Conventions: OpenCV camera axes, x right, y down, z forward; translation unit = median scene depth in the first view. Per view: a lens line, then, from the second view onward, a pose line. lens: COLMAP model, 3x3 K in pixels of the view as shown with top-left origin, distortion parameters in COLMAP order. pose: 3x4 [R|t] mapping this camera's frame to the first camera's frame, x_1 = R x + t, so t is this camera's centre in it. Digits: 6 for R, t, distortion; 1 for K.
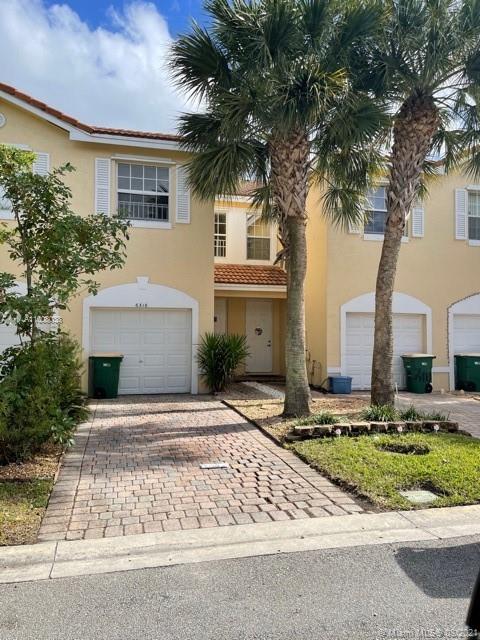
lens RADIAL K [[496.3, 0, 242.1], [0, 496.3, 324.5], [0, 0, 1]] dist [0.060437, -0.069843]
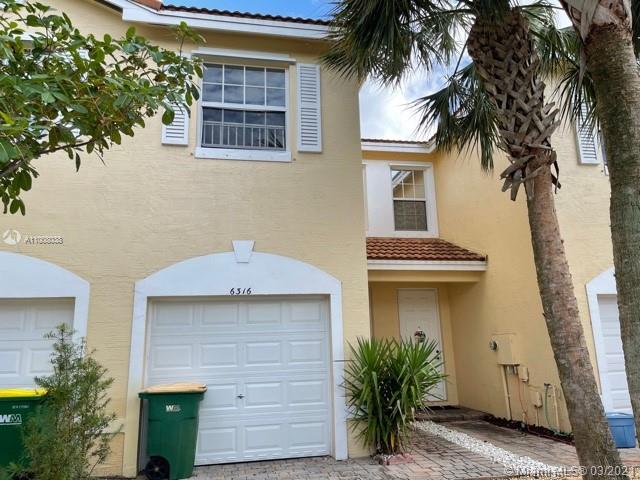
lens RADIAL K [[496.3, 0, 321.6], [0, 496.3, 236.5], [0, 0, 1]] dist [0.060437, -0.069843]
pose [[0.997373, -0.046217, -0.055775, -0.077448], [0.034169, 0.979131, -0.200338, 0.015581], [0.063871, 0.197906, 0.978138, 0.444312]]
